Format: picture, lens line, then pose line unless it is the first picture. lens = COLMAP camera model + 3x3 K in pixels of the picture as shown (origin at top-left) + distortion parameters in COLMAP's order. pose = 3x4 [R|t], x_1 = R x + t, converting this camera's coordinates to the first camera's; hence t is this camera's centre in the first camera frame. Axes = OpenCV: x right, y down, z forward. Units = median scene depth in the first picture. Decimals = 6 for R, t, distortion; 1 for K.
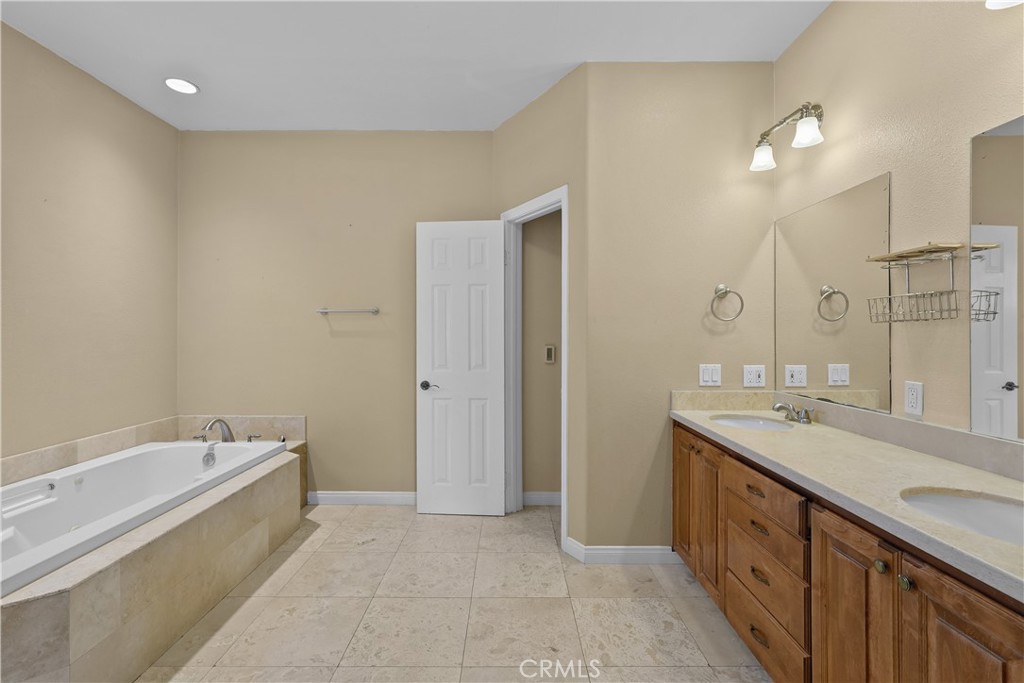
lens RADIAL K [[465.2, 0, 513.1], [0, 465.2, 332.2], [0, 0, 1]] dist [-0.013217, 0.007214]
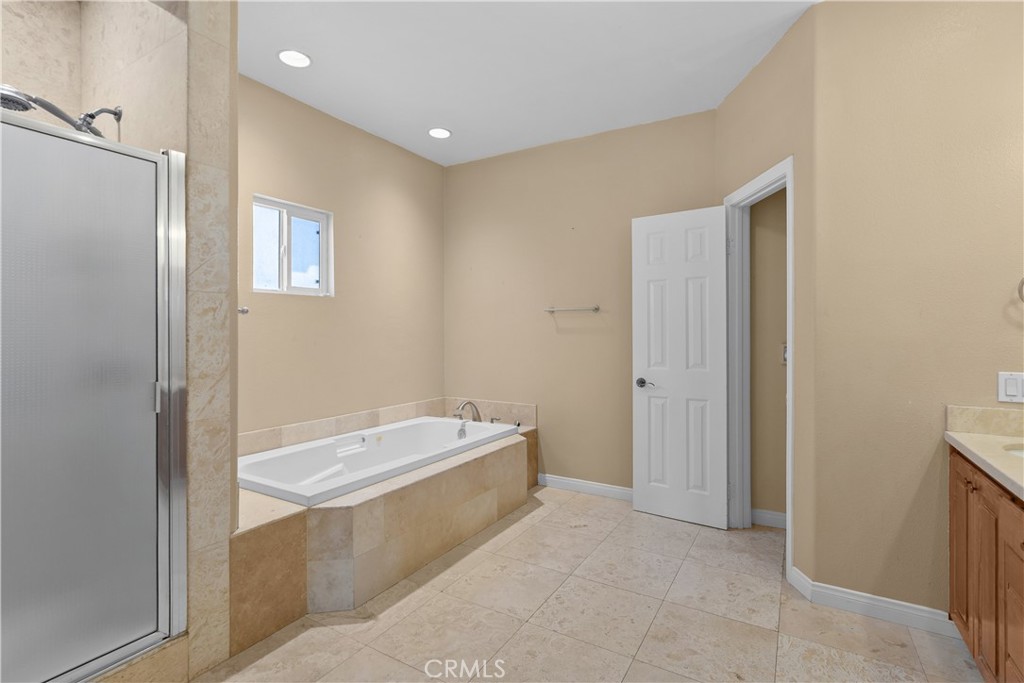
lens RADIAL K [[465.2, 0, 498.9], [0, 465.2, 331.2], [0, 0, 1]] dist [-0.013217, 0.007214]
pose [[0.862944, -0.002193, -0.505295, 0.094639], [0.004502, 0.999984, 0.003348, 0.000195], [0.505279, -0.005164, 0.862940, -0.013093]]
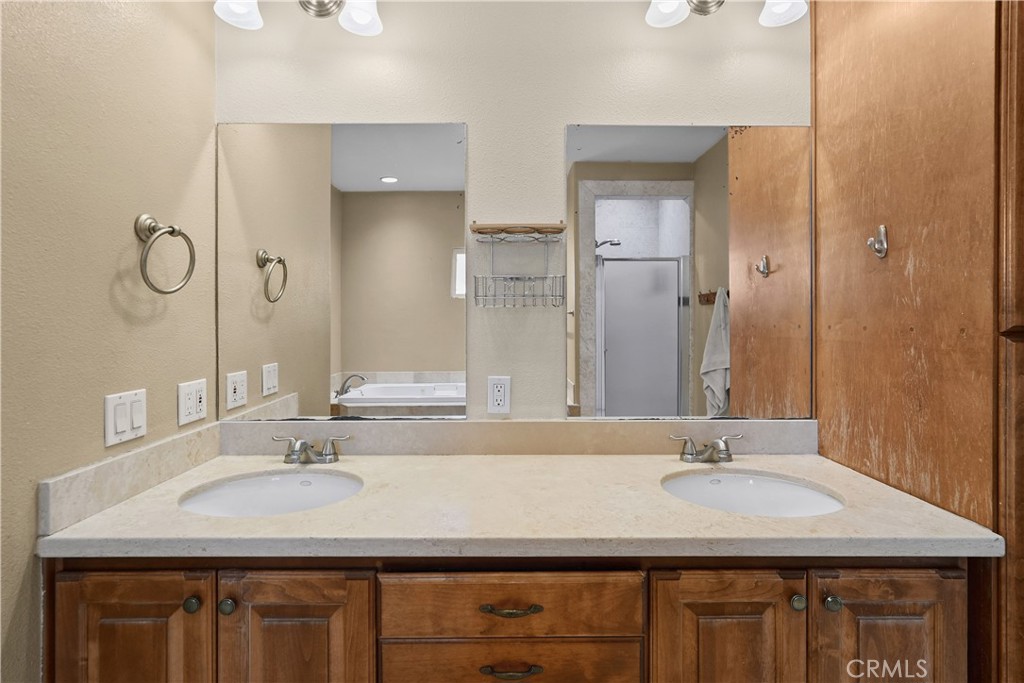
lens RADIAL K [[475.1, 0, 483.7], [0, 475.1, 327.7], [0, 0, 1]] dist [-0.002945, 0.001370]
pose [[-0.000079, -0.013891, 0.999904, -0.021083], [-0.003233, 0.999898, 0.013891, 0.001585], [-0.999995, -0.003231, -0.000124, 0.665524]]
